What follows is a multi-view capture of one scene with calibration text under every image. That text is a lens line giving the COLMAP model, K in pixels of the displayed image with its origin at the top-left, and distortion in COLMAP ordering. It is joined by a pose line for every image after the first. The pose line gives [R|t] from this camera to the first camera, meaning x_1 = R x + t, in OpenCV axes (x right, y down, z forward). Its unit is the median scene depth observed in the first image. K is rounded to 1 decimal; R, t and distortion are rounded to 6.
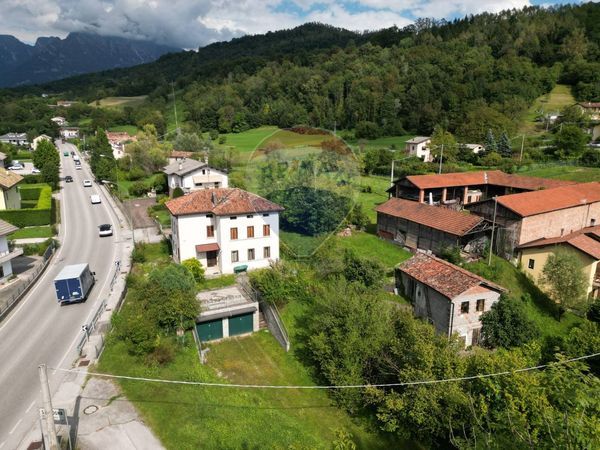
lens RADIAL K [[416.5, 0, 300.0], [0, 416.5, 225.0], [0, 0, 1]] dist [0.076413, -0.067796]
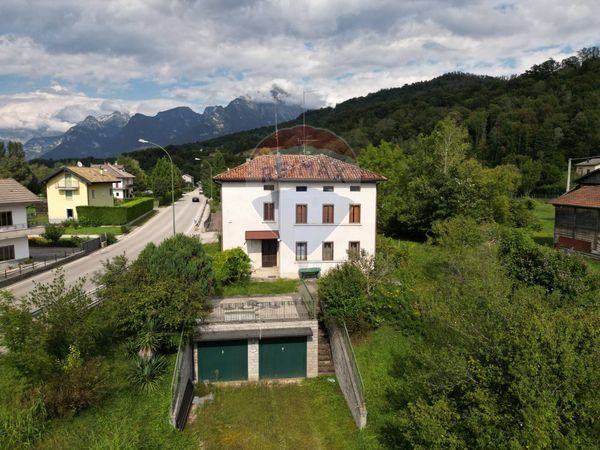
lens RADIAL K [[416.5, 0, 300.0], [0, 416.5, 225.0], [0, 0, 1]] dist [0.076413, -0.067796]
pose [[0.952843, 0.035054, -0.301433, 0.028949], [-0.072886, 0.990666, -0.115190, 0.108832], [0.294581, 0.131728, 0.946504, 0.406147]]
